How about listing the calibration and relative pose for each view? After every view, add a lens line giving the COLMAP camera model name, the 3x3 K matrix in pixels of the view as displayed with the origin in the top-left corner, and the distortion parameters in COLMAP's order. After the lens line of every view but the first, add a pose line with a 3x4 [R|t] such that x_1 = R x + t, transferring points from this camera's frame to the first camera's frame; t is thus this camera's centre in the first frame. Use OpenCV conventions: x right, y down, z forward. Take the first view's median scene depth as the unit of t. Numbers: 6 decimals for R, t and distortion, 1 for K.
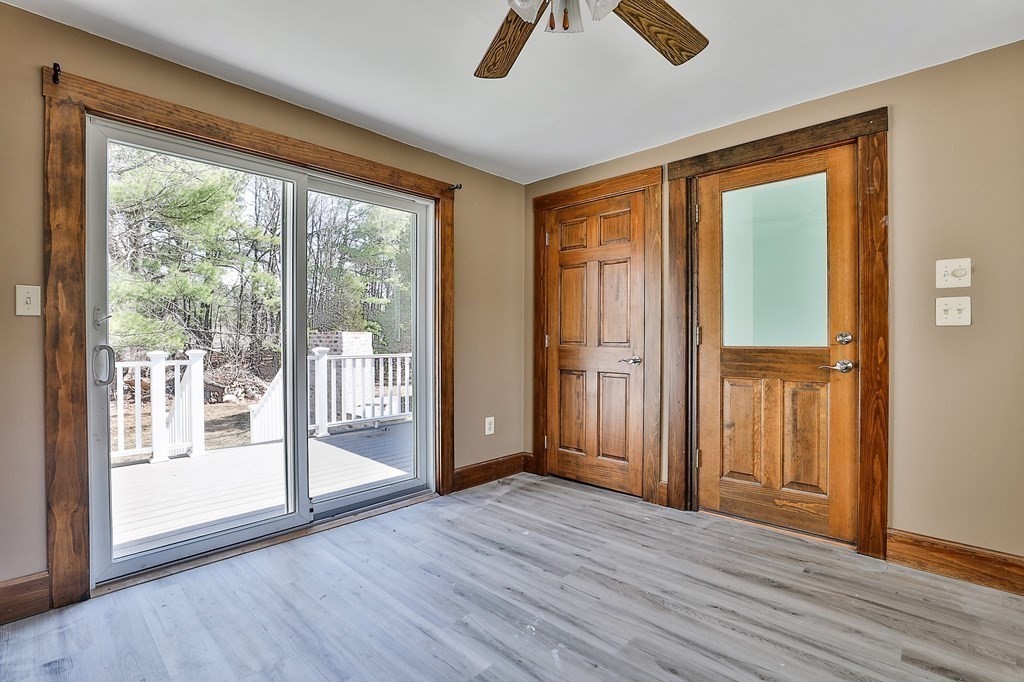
lens RADIAL K [[475.0, 0, 574.4], [0, 475.0, 343.7], [0, 0, 1]] dist [-0.035396, 0.007897]
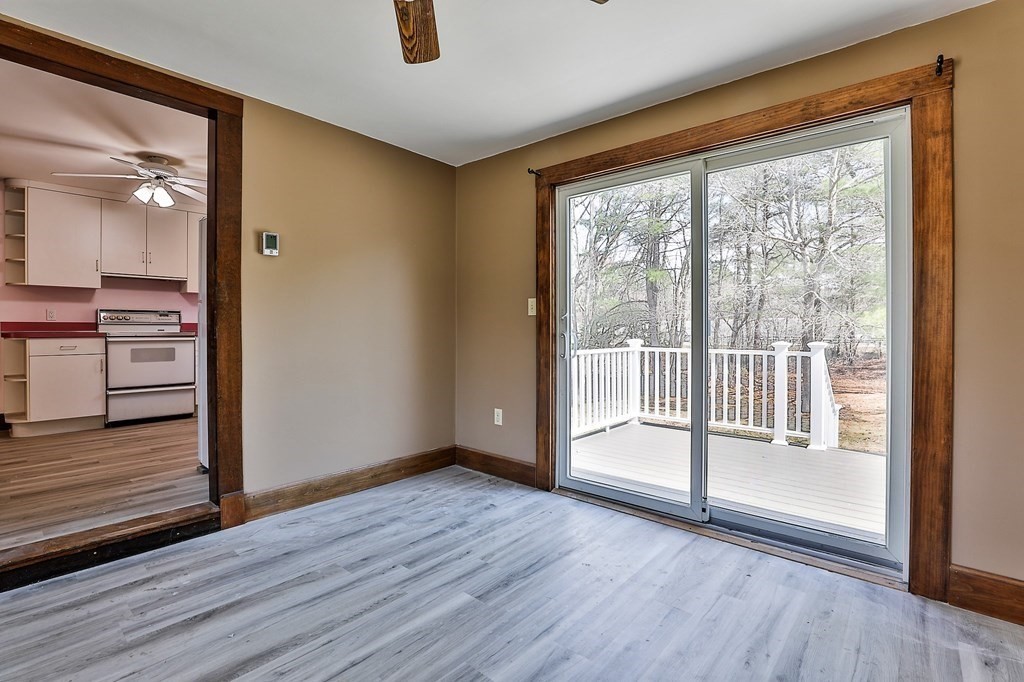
lens RADIAL K [[475.0, 0, 449.0], [0, 475.0, 331.6], [0, 0, 1]] dist [-0.035396, 0.007897]
pose [[-0.098174, 0.006906, -0.995145, 0.497232], [-0.016315, 0.999830, 0.008548, -0.007567], [0.995036, 0.017075, -0.098044, 0.656194]]
